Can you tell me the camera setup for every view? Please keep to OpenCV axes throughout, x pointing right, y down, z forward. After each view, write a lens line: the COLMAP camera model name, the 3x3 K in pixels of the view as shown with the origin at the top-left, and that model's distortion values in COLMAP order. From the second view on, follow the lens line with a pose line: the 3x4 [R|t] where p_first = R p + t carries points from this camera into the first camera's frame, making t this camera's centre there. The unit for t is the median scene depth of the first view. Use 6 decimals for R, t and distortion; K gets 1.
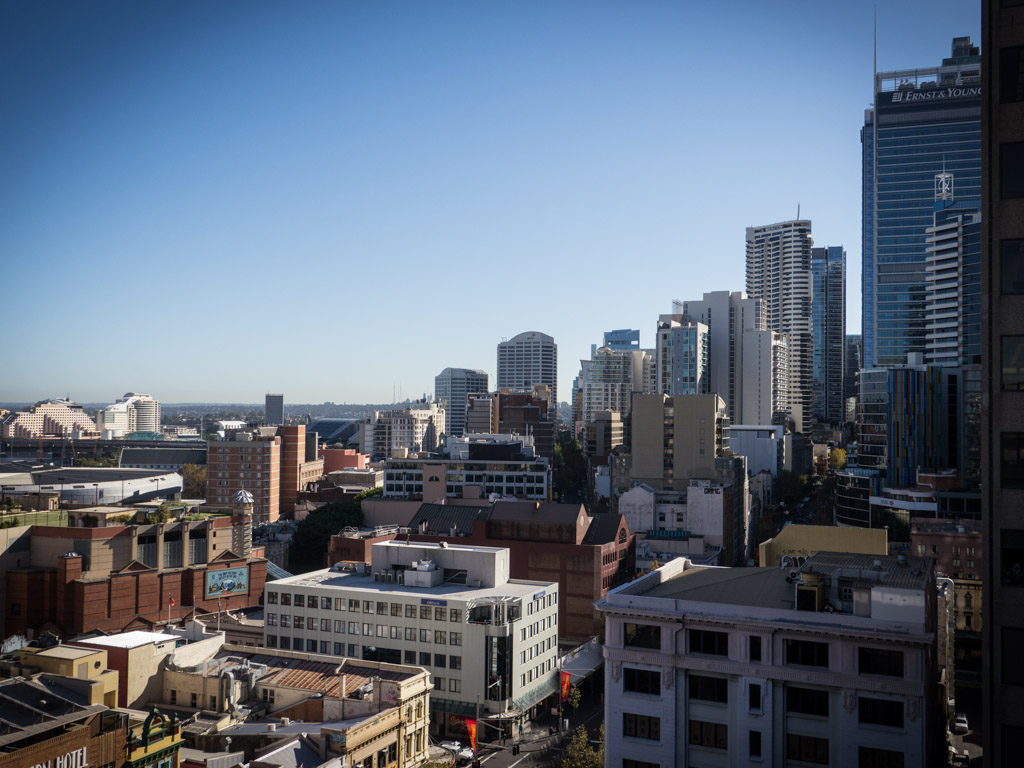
lens RADIAL K [[1090.4, 0, 472.9], [0, 1090.4, 383.8], [0, 0, 1]] dist [-0.084479, 0.011734]
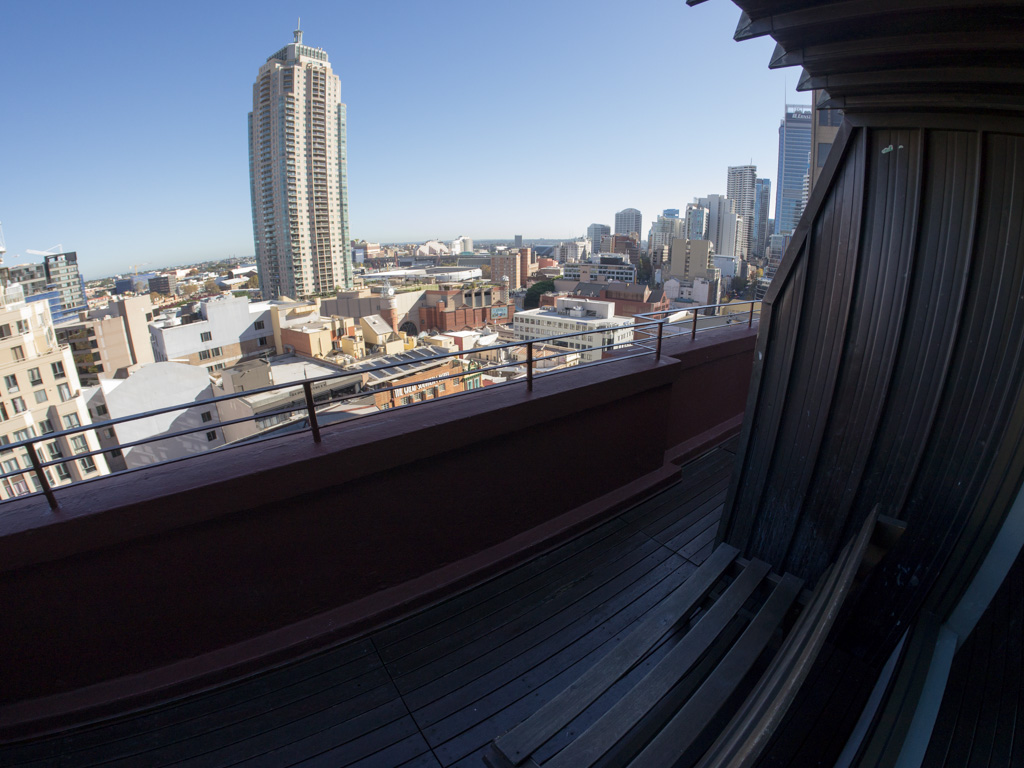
lens RADIAL K [[753.6, 0, 512.0], [0, 753.6, 384.0], [0, 0, 1]] dist [-0.000165, 0.000036]
pose [[0.980691, 0.068109, -0.183321, 0.129242], [-0.008514, 0.951375, 0.307918, -0.189300], [0.195379, -0.300412, 0.933584, -0.649527]]
